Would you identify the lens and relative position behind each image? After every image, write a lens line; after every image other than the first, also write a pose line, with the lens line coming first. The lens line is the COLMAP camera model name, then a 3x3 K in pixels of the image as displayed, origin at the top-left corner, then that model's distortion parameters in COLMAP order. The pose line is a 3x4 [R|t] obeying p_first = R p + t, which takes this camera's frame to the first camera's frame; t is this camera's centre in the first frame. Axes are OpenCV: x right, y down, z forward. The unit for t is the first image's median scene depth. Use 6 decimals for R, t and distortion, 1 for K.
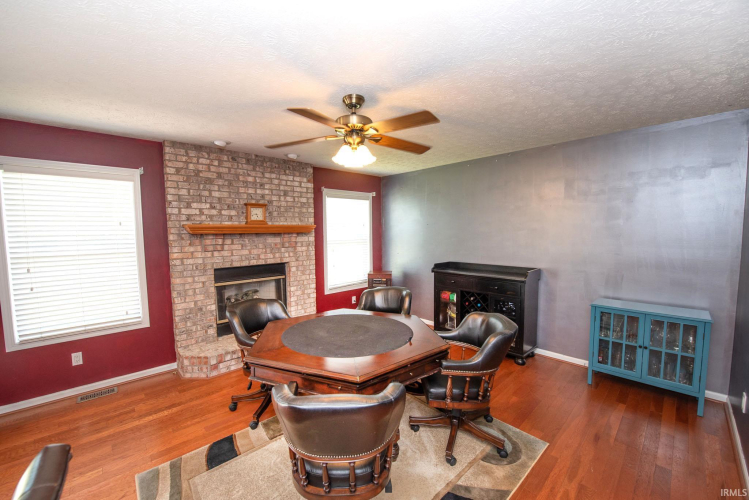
lens RADIAL K [[297.4, 0, 373.7], [0, 297.4, 253.3], [0, 0, 1]] dist [-0.016377, -0.000525]
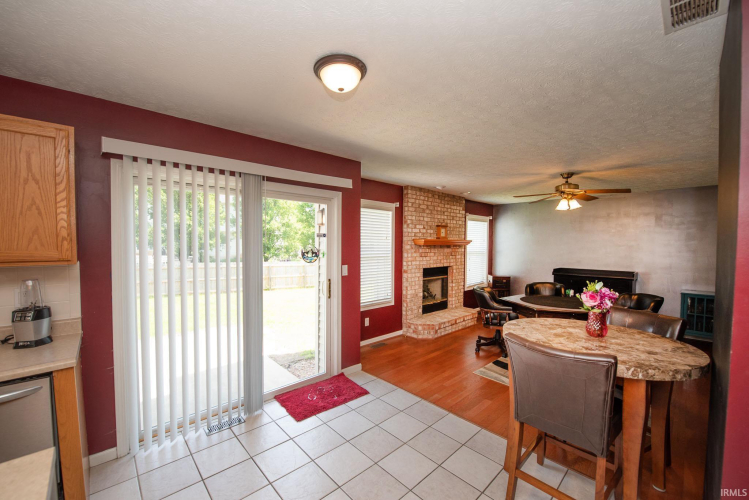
lens RADIAL K [[297.4, 0, 376.1], [0, 297.4, 253.7], [0, 0, 1]] dist [-0.016377, -0.000525]
pose [[0.999813, 0.018718, -0.004757, -0.764897], [-0.018903, 0.998926, -0.042300, 0.045319], [0.003960, 0.042382, 0.999094, -0.506653]]
